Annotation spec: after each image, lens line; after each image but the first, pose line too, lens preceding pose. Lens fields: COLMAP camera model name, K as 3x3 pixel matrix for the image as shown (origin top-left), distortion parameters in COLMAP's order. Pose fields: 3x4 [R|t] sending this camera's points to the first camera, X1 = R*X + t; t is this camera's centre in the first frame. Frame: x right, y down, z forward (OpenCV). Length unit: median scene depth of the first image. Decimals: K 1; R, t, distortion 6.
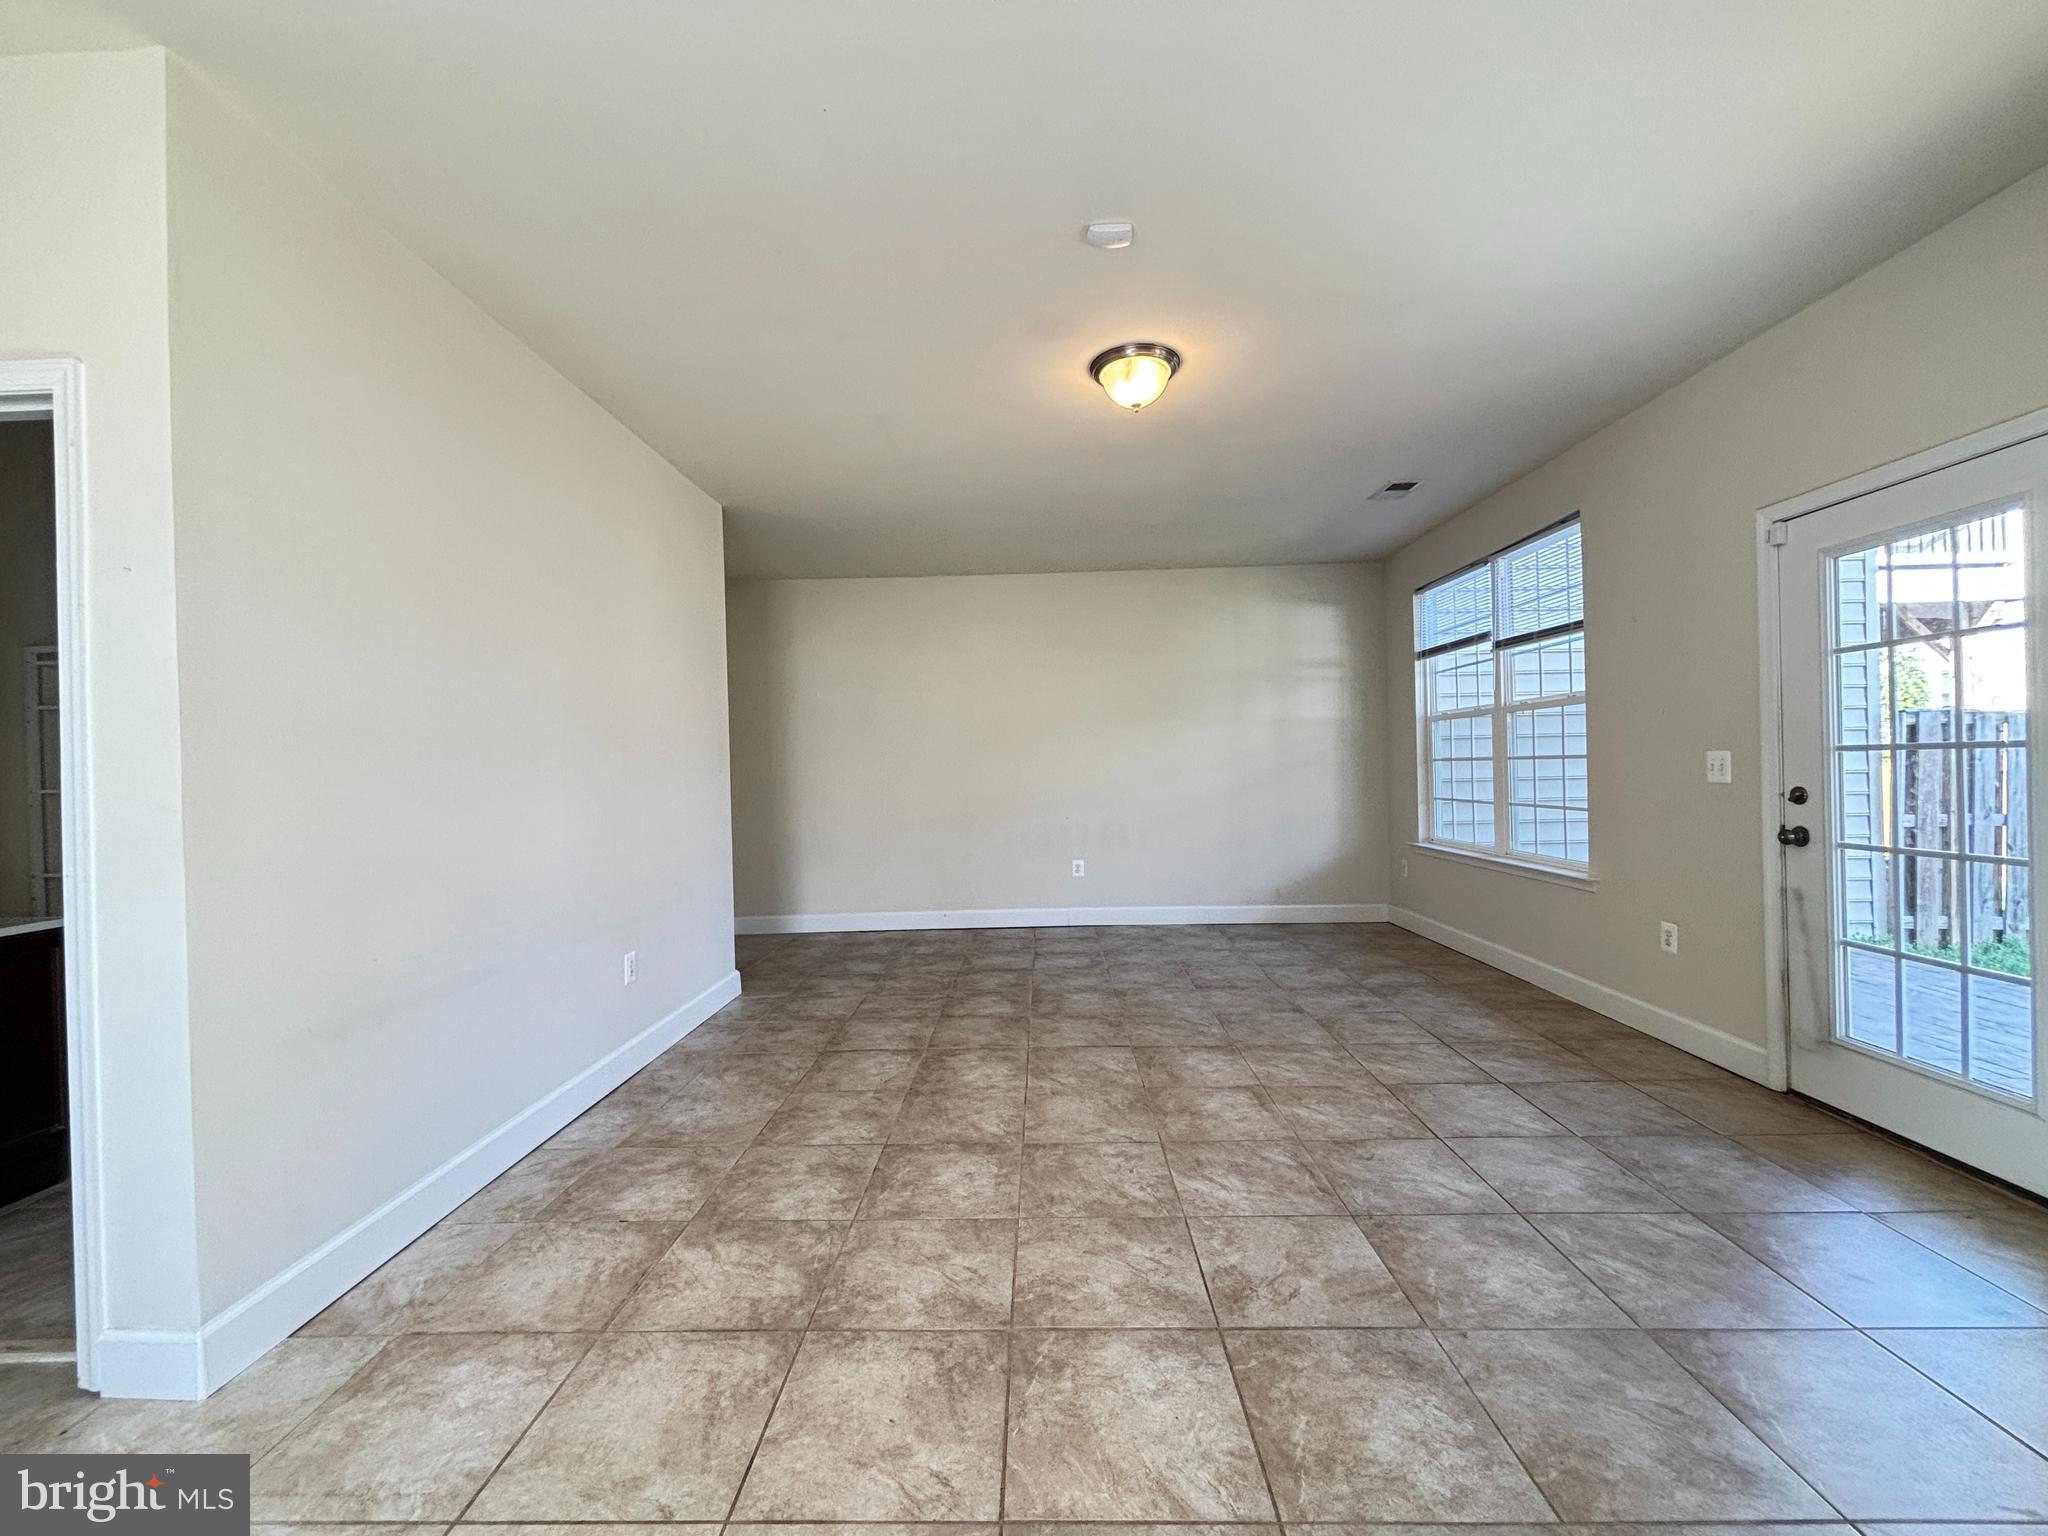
lens RADIAL K [[821.9, 0, 1024.4], [0, 821.9, 758.6], [0, 0, 1]] dist [0.005919, 0.000344]
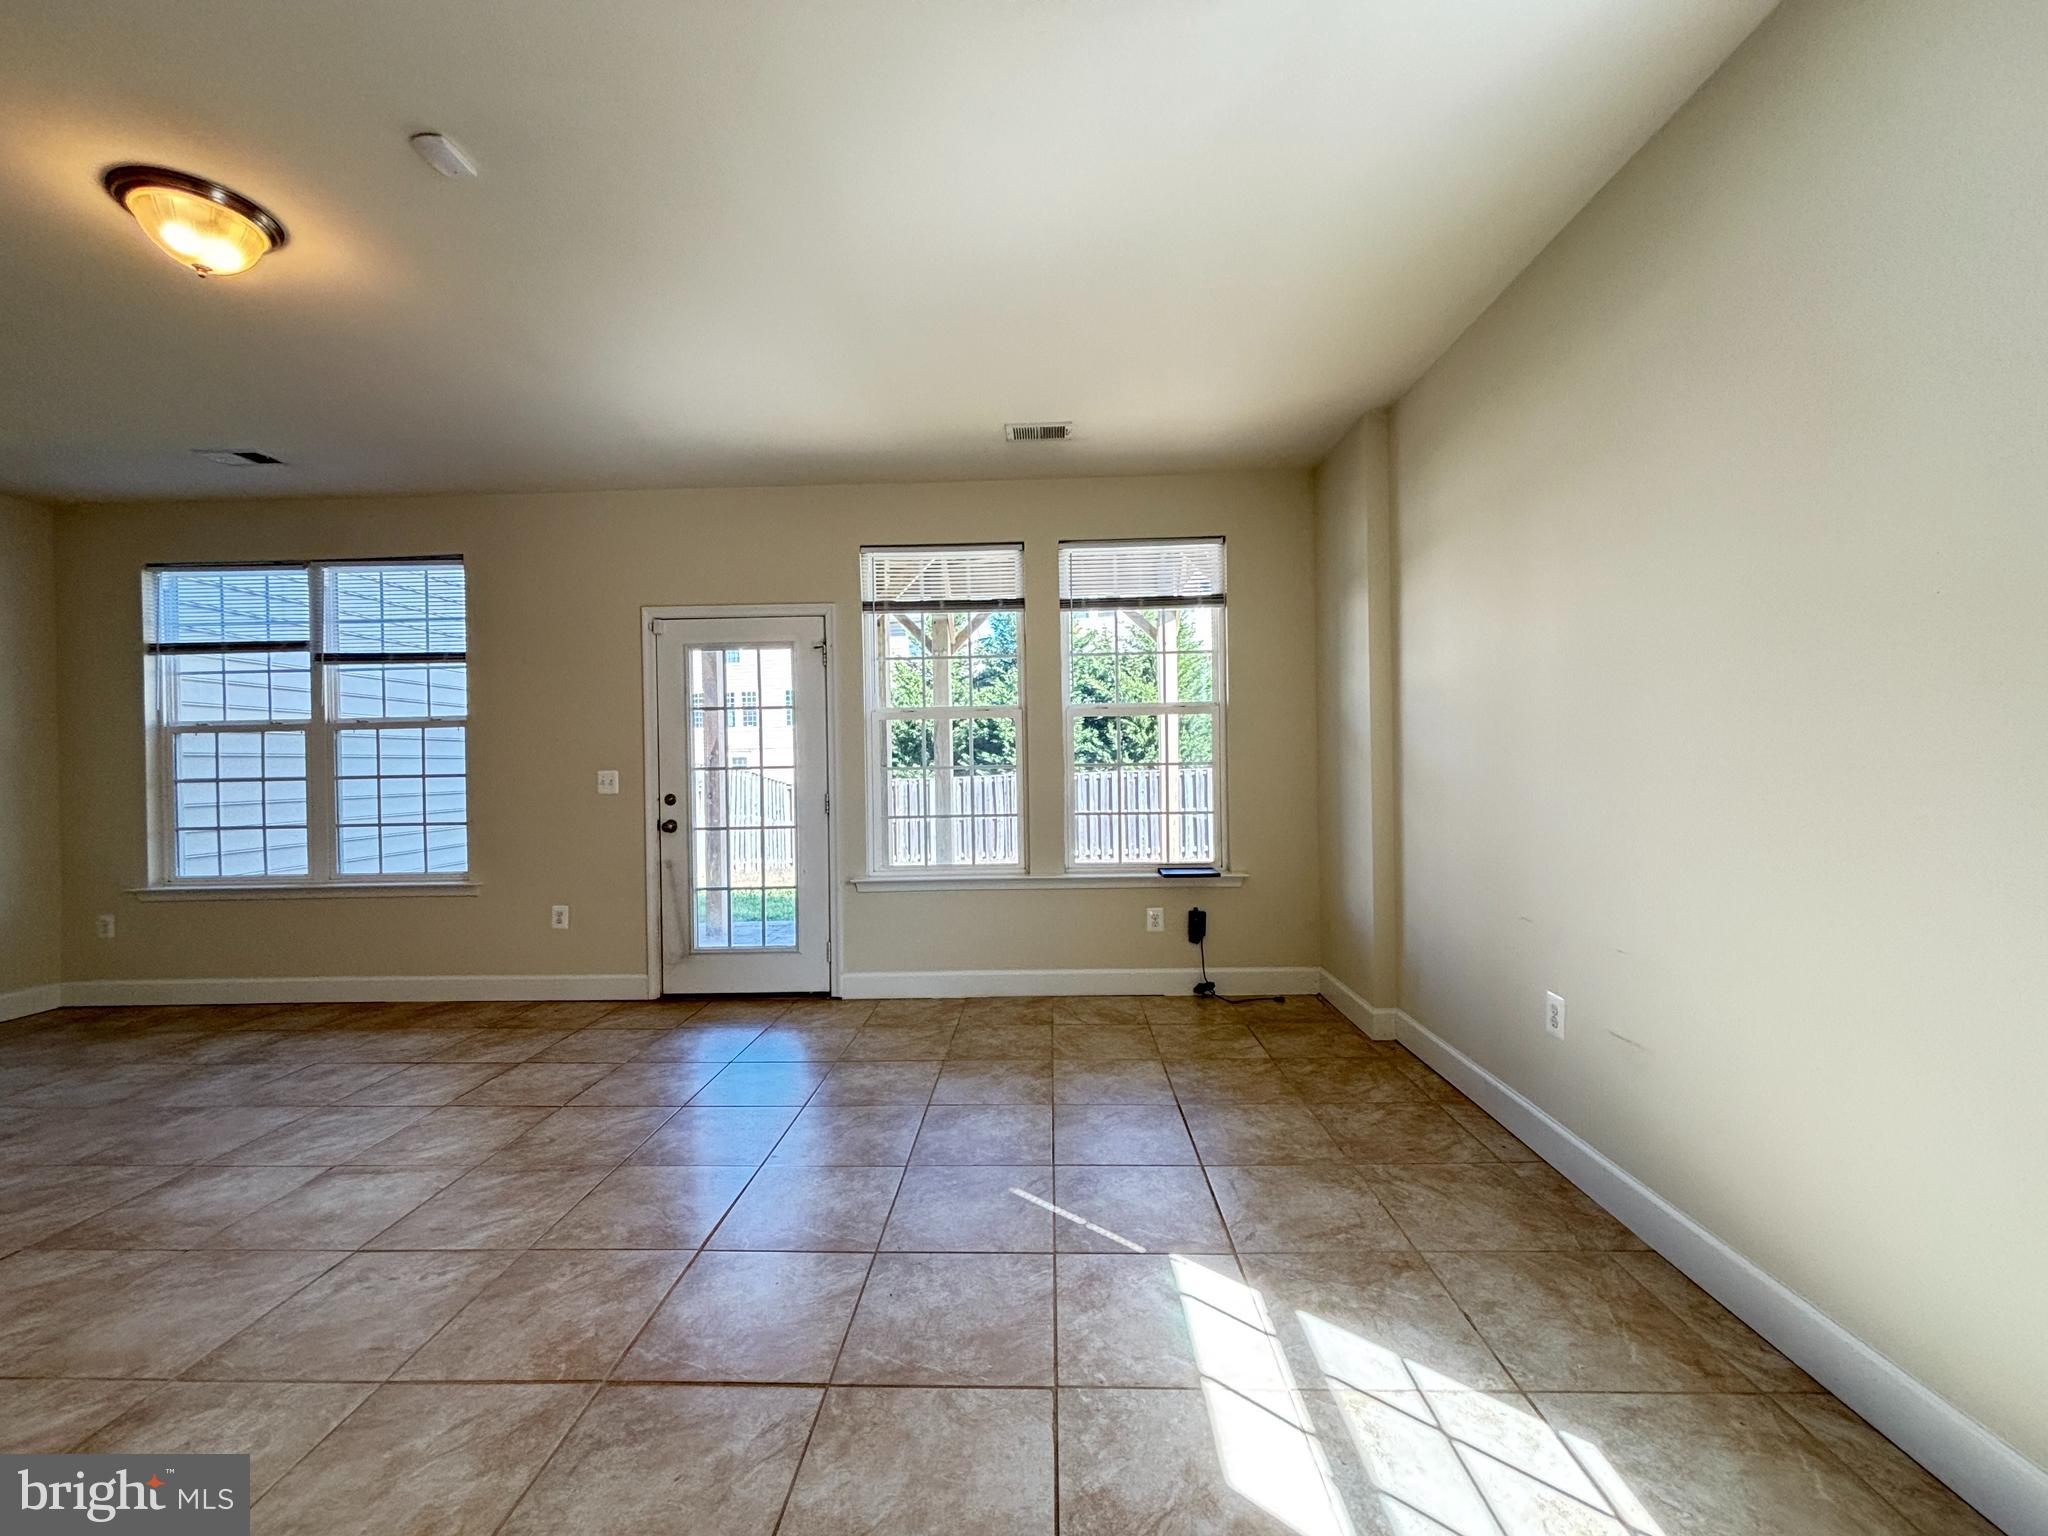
lens RADIAL K [[828.6, 0, 1024.0], [0, 828.6, 768.0], [0, 0, 1]] dist [-0.014453, 0.000471]
pose [[0.004071, 0.016465, 0.999856, -0.481162], [0.008028, 0.999832, -0.016497, 0.013357], [-0.999959, 0.008094, 0.003938, 0.268117]]
